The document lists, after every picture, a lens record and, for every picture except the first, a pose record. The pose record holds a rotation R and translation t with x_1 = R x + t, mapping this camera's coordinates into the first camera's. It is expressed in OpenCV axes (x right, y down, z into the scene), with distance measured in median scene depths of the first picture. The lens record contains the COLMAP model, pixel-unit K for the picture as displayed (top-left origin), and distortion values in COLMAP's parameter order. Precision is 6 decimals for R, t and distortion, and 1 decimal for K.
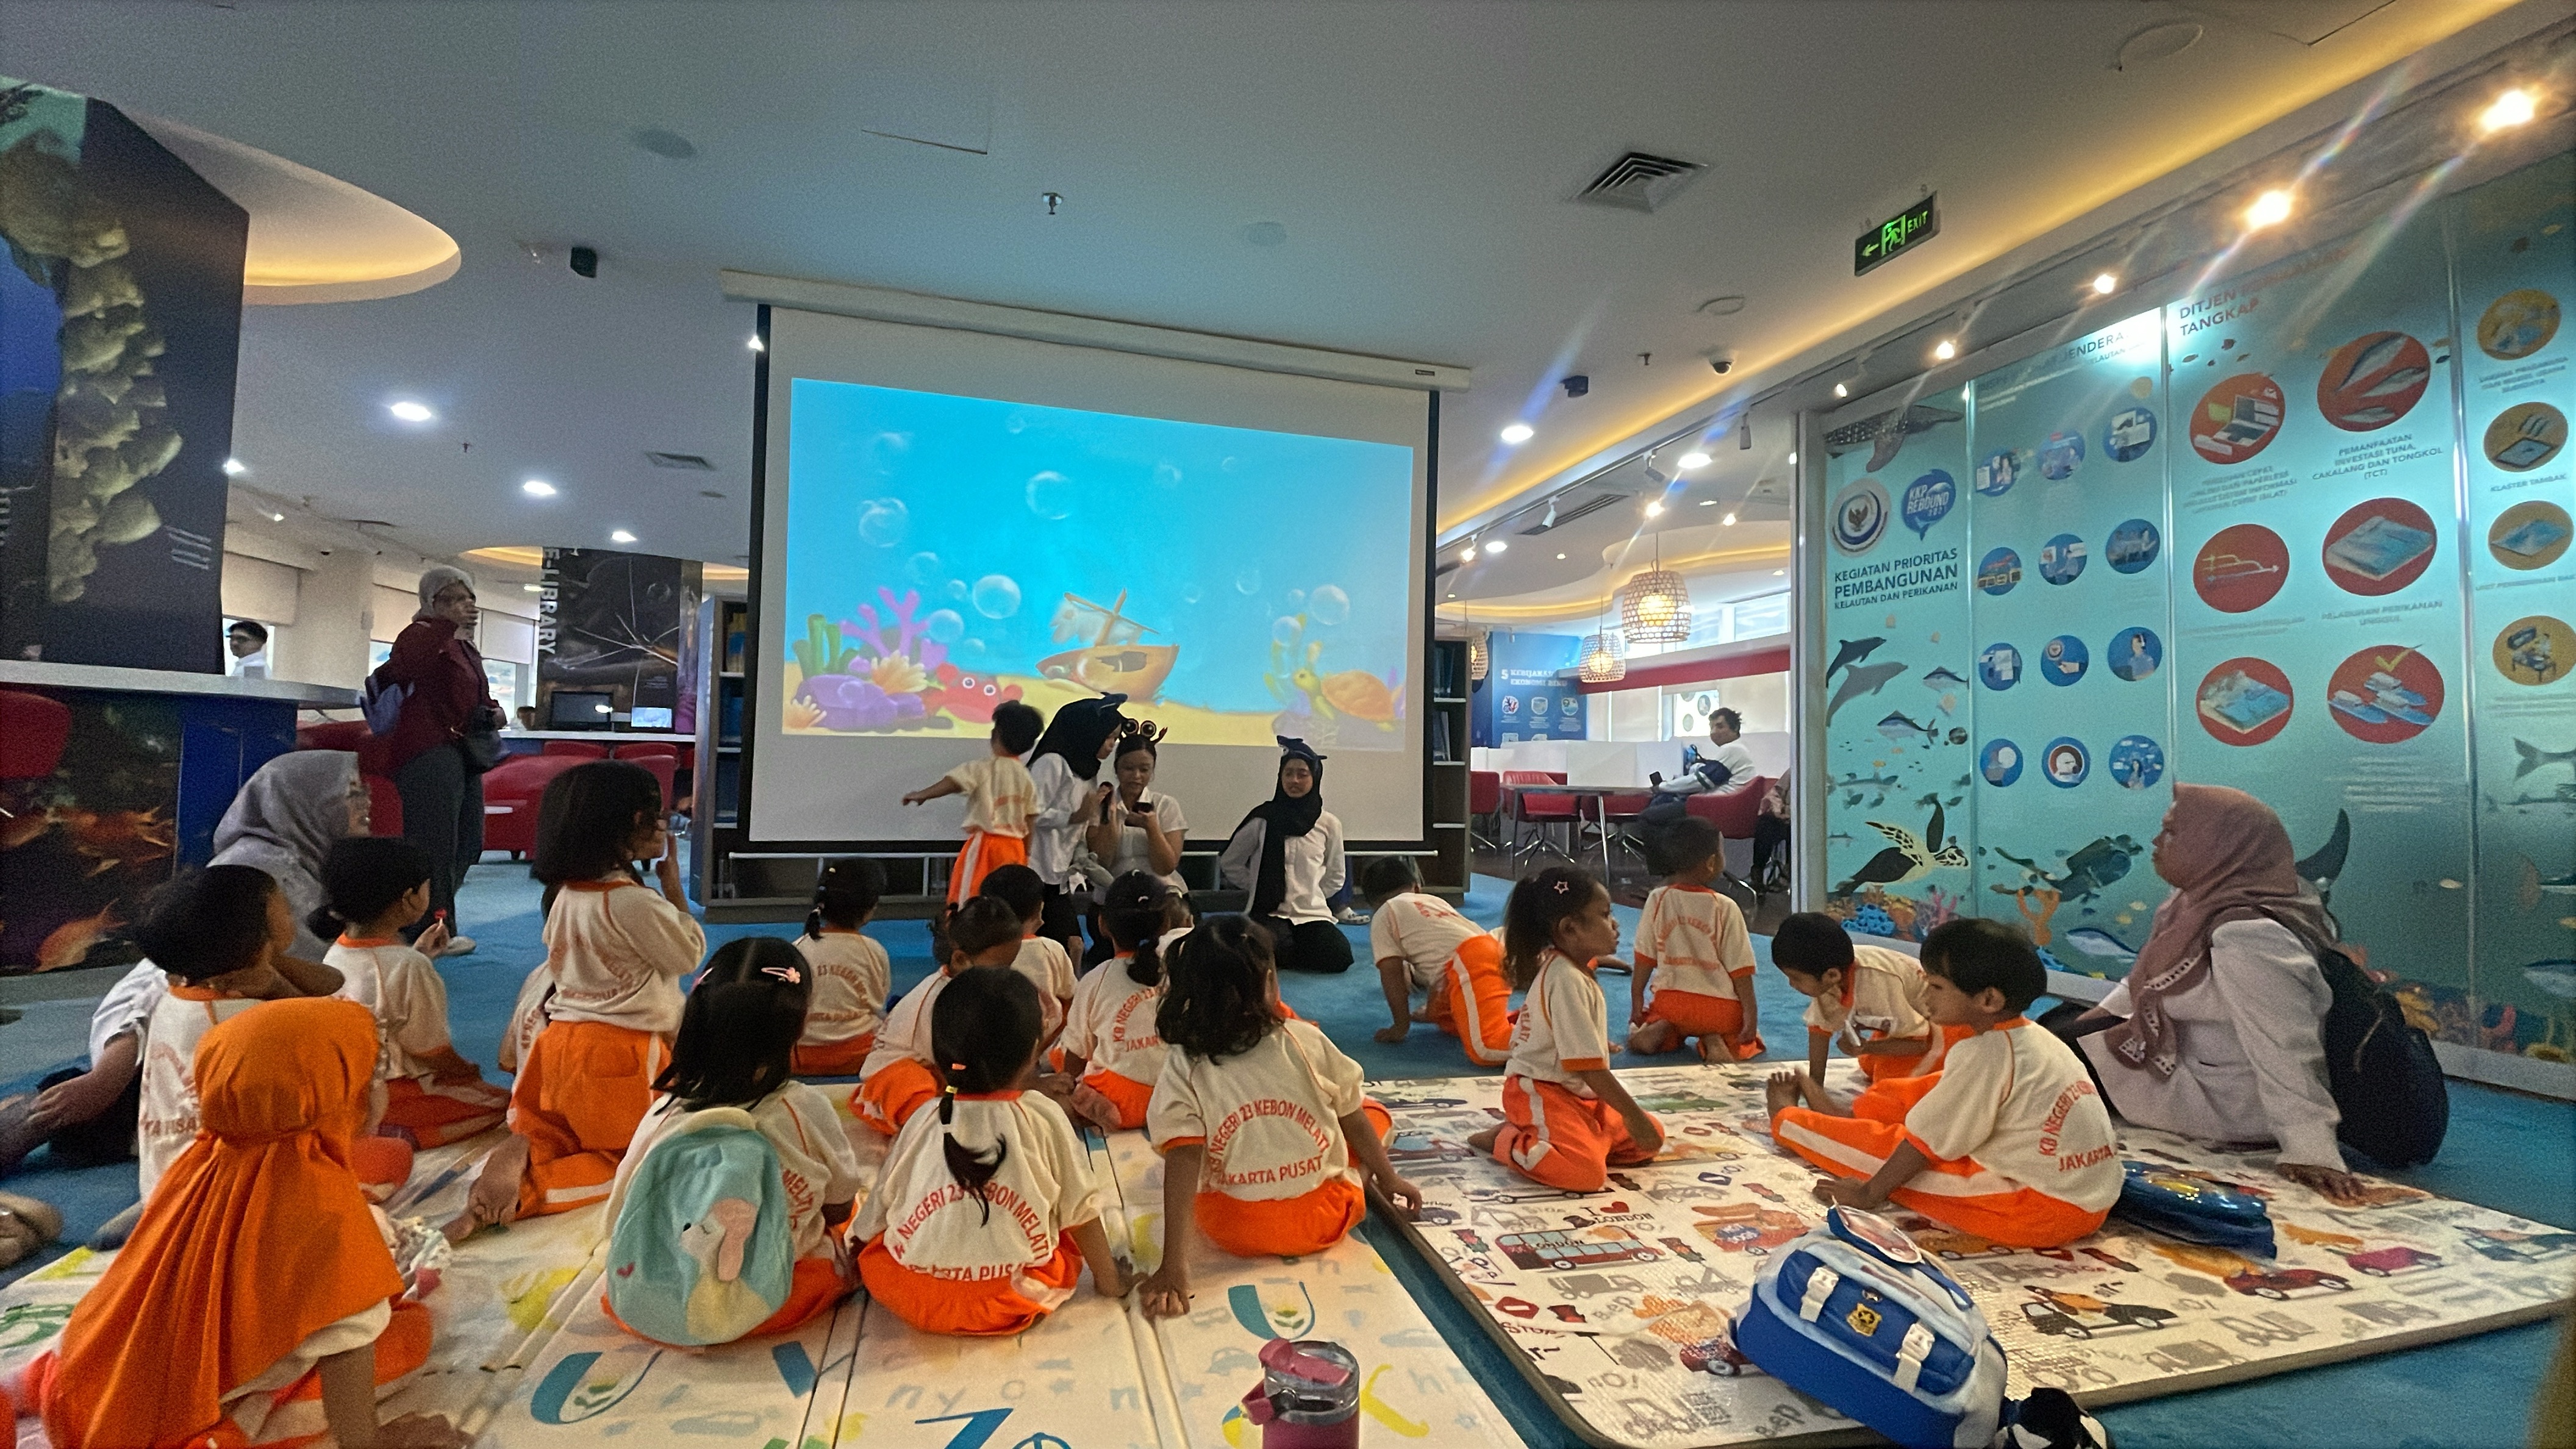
lens RADIAL K [[1094.9, 0, 1285.3], [0, 1094.9, 722.8], [0, 0, 1]] dist [0.021589, -0.020275]
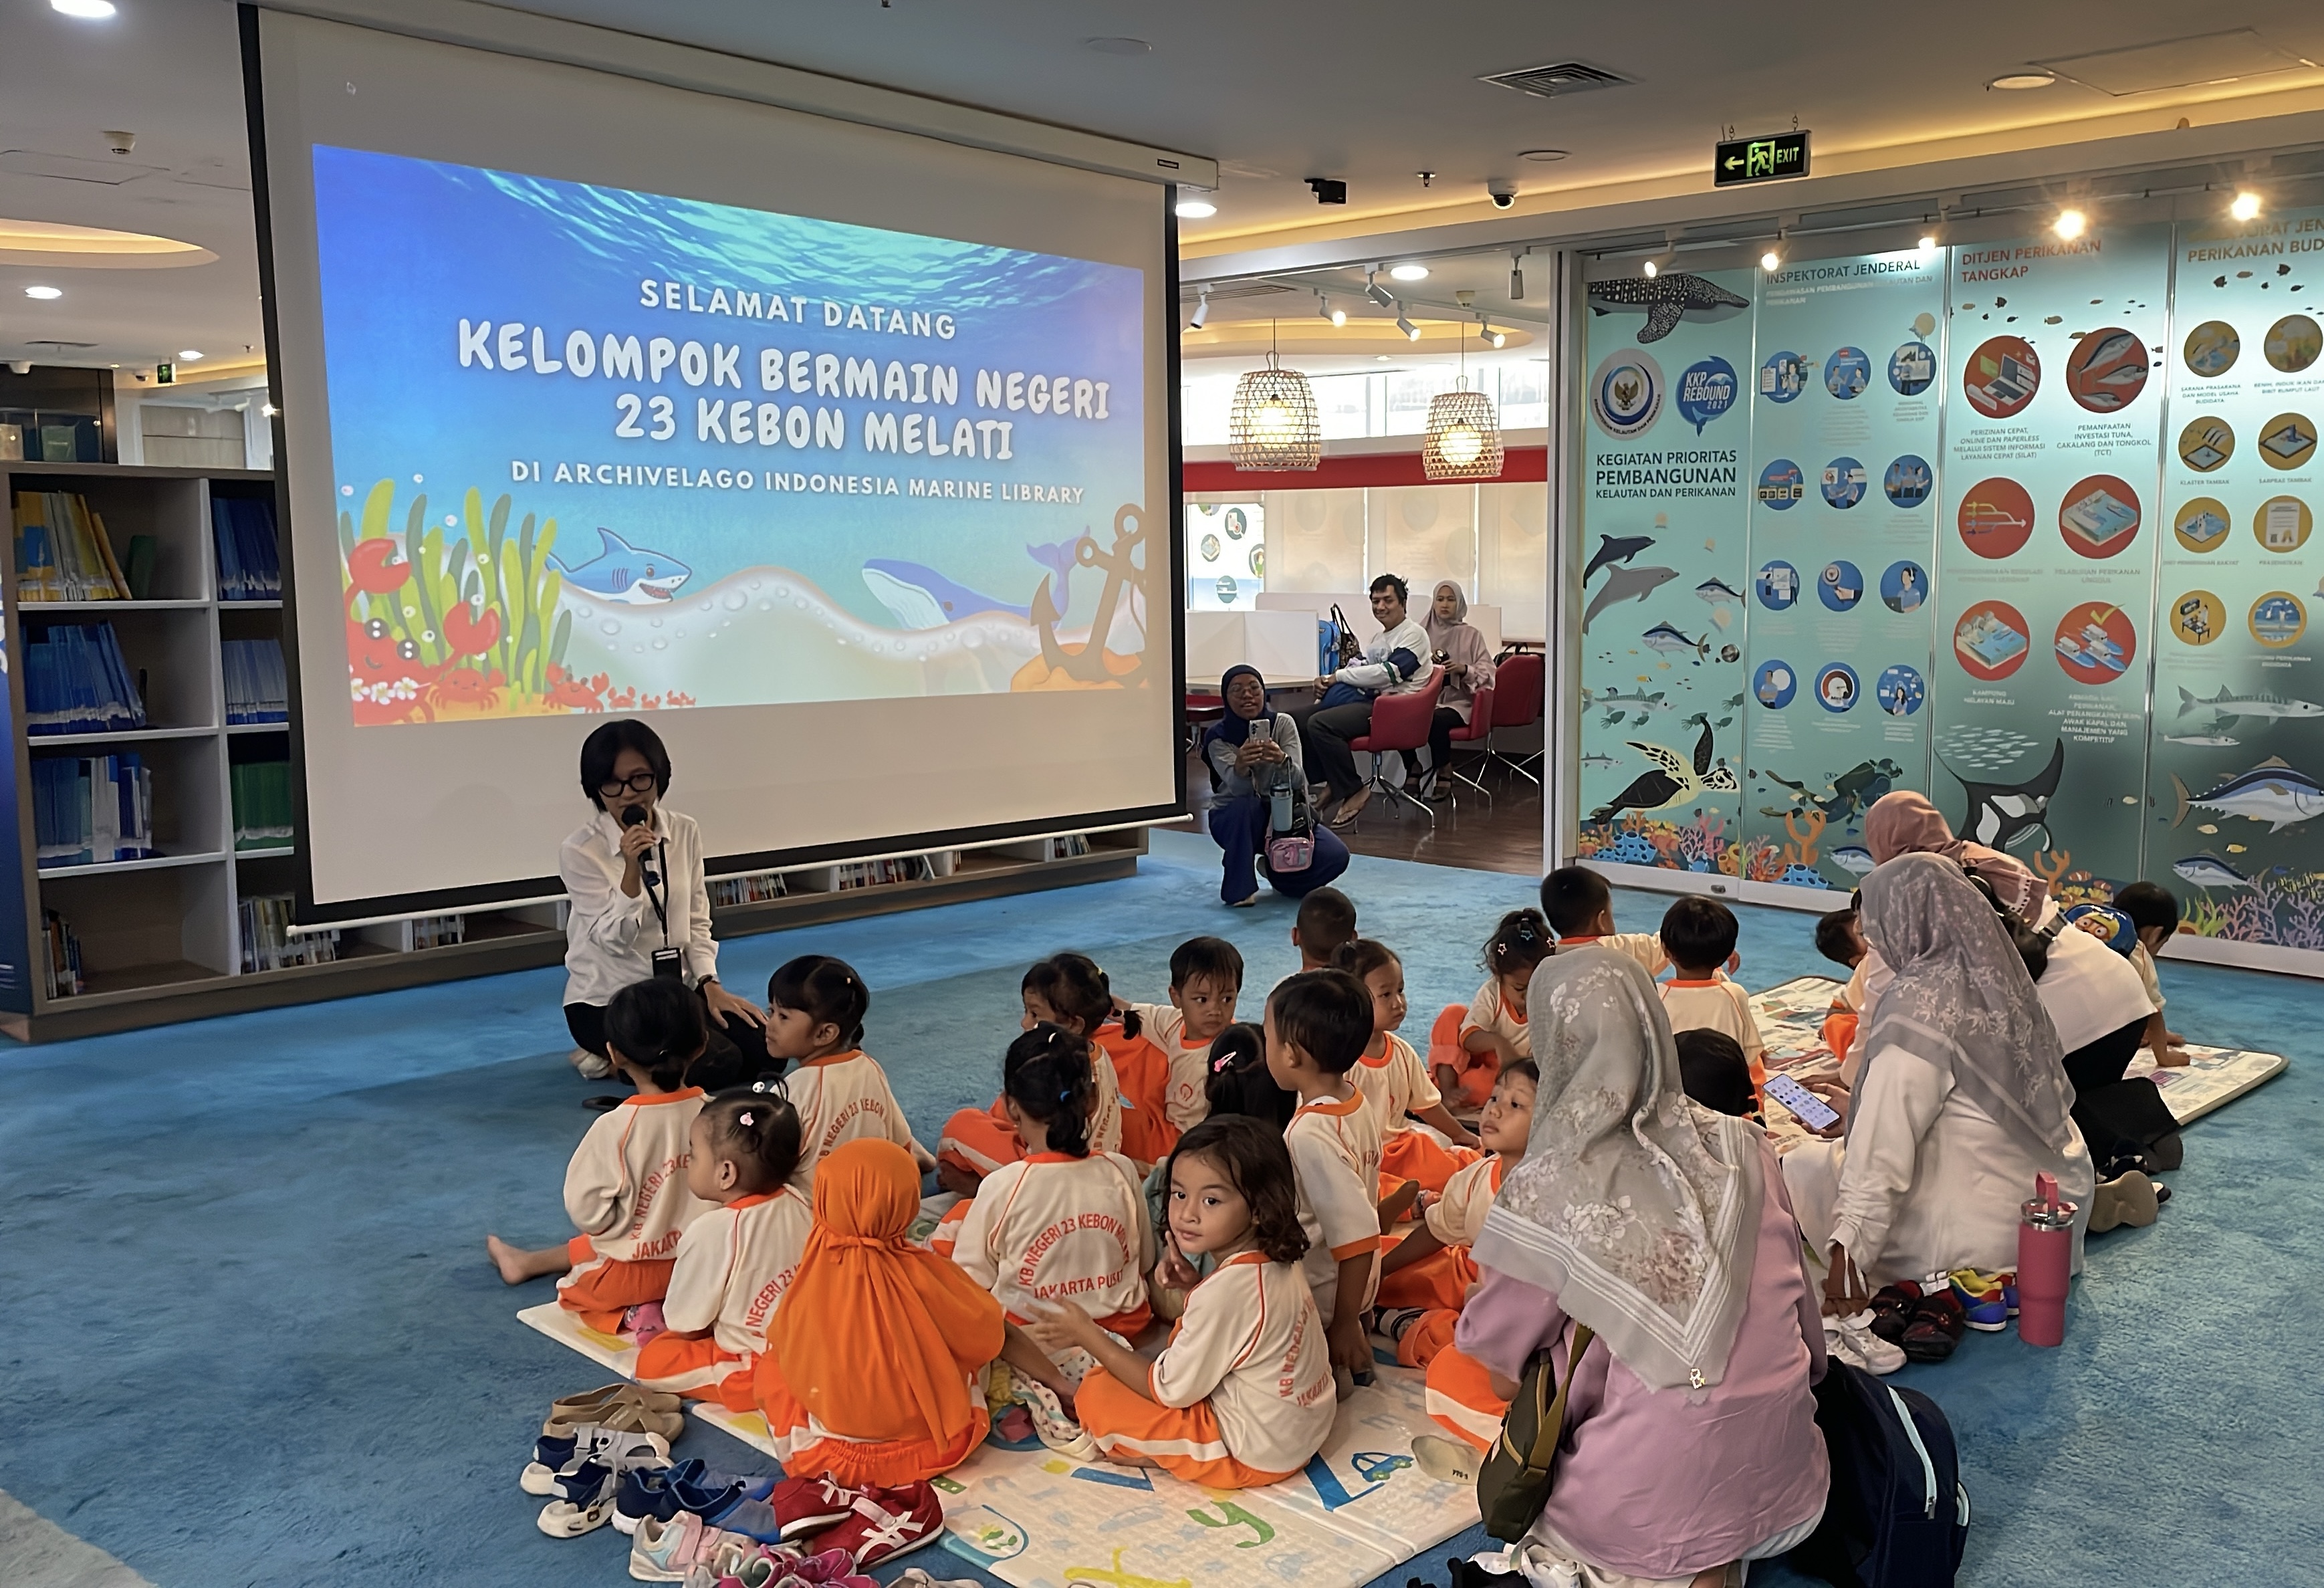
lens RADIAL K [[2008.7, 0, 1428.7], [0, 2008.7, 799.0], [0, 0, 1]] dist [0.093157, -0.125315]
pose [[0.832571, -0.080424, 0.548049, -0.620688], [-0.013286, 0.986220, 0.164907, -0.161359], [-0.553759, -0.144578, 0.820029, -0.324041]]
